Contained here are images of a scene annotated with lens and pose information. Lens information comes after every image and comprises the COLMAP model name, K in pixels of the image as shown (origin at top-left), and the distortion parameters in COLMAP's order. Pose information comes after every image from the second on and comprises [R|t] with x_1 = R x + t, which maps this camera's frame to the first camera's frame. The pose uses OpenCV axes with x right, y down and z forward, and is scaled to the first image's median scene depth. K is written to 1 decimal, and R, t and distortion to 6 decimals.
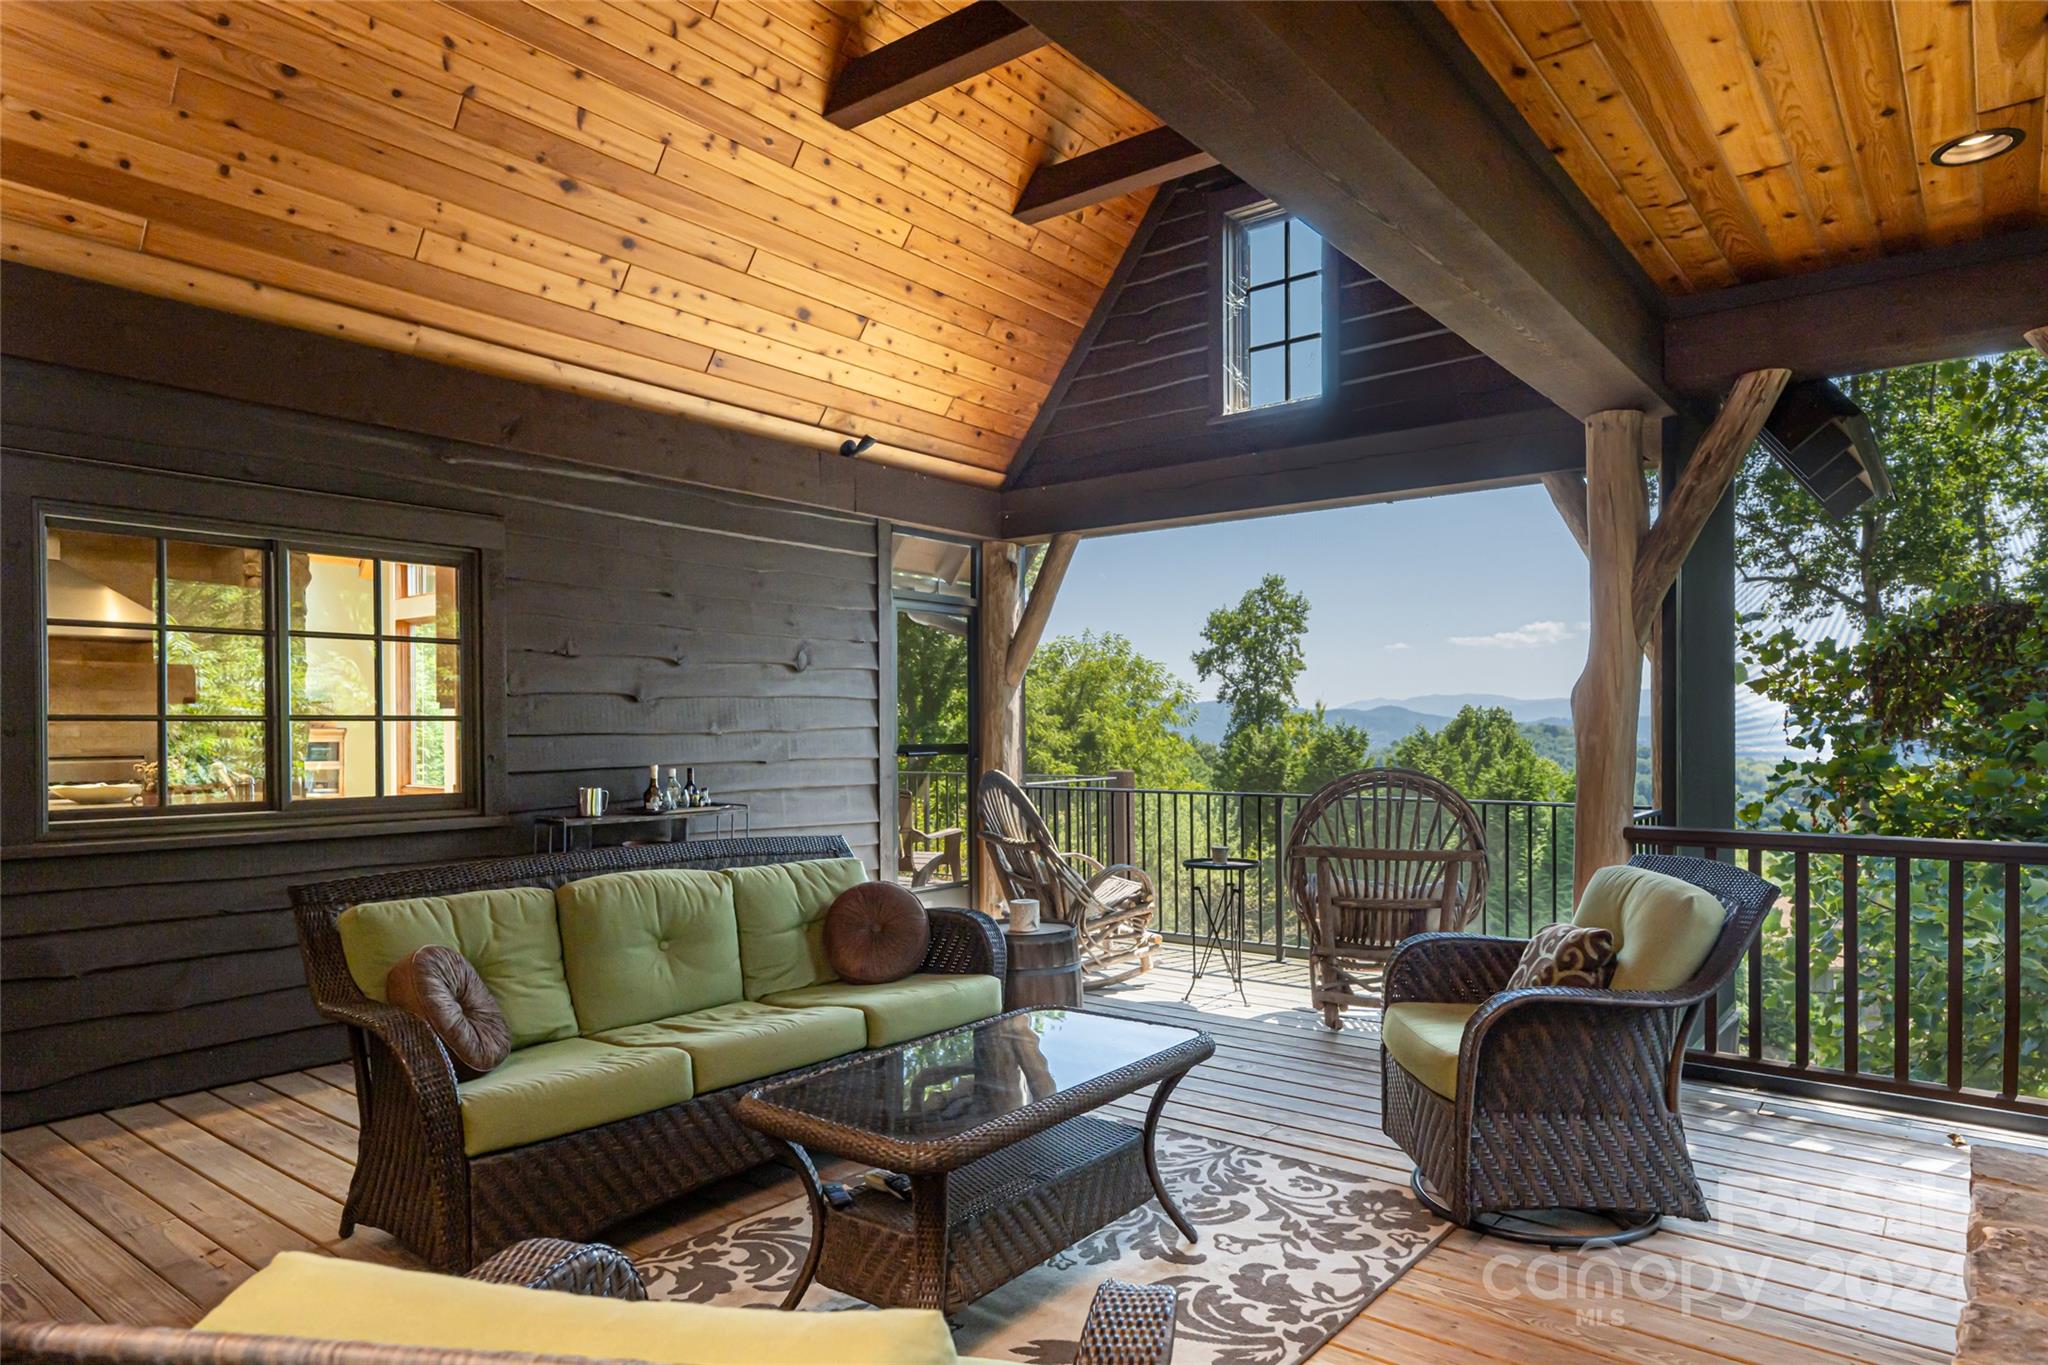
lens RADIAL K [[1218.8, 0, 1024.0], [0, 1218.8, 682.5], [0, 0, 1]] dist [0.000317, -0.000592]
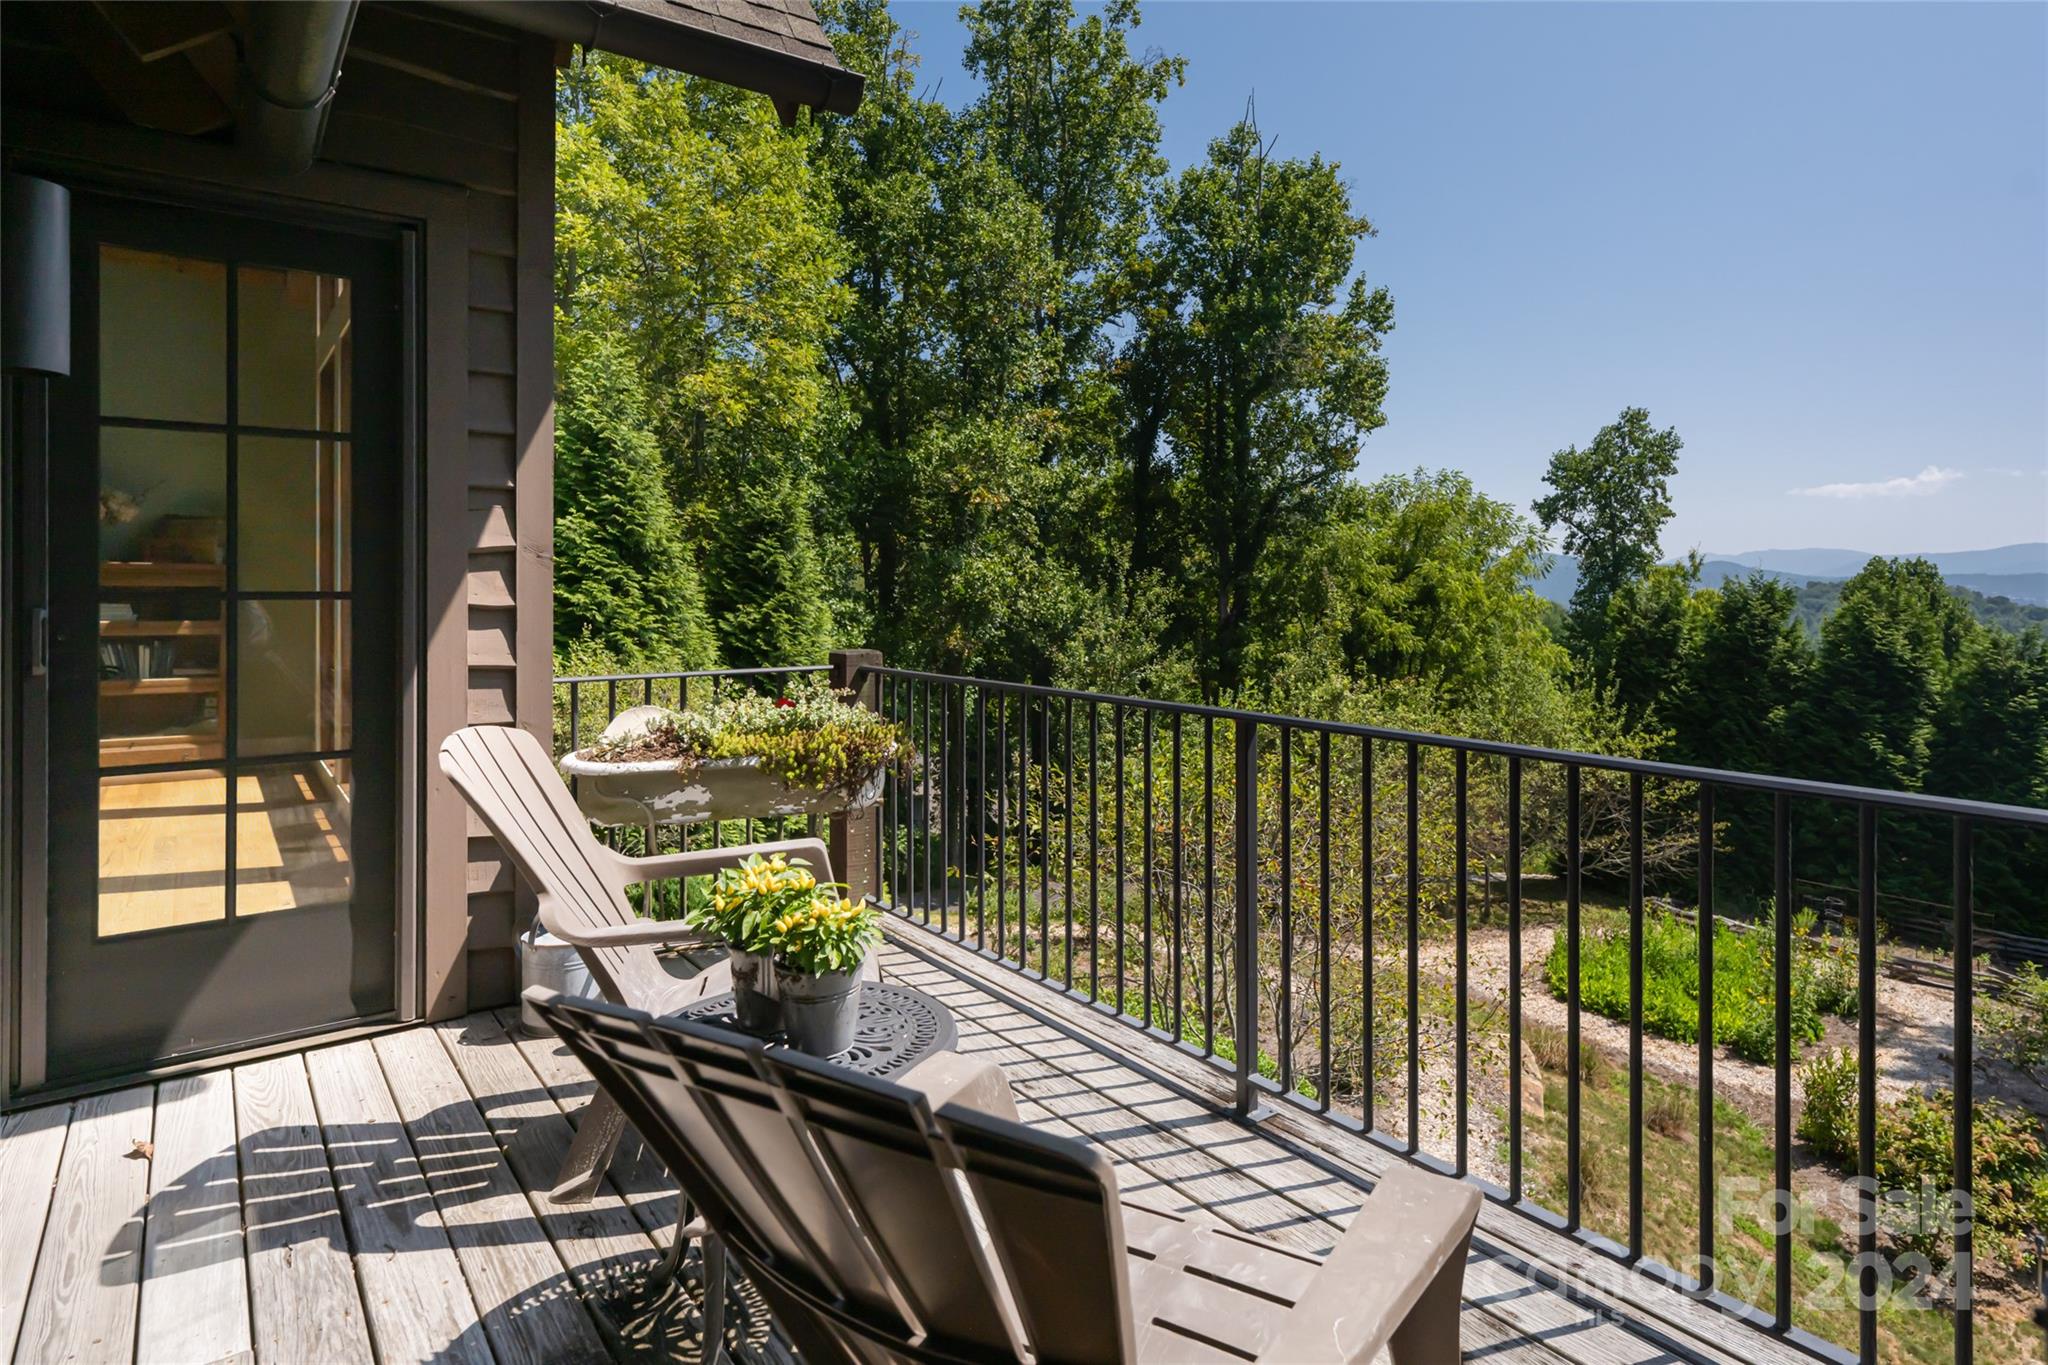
lens RADIAL K [[1112.0, 0, 1024.0], [0, 1112.0, 682.5], [0, 0, 1]] dist [-0.001641, 0.000536]
pose [[0.964597, 0.030172, -0.261996, -0.006297], [0.003426, 0.991917, 0.126842, 0.005857], [0.263705, -0.123249, 0.956697, 0.116135]]
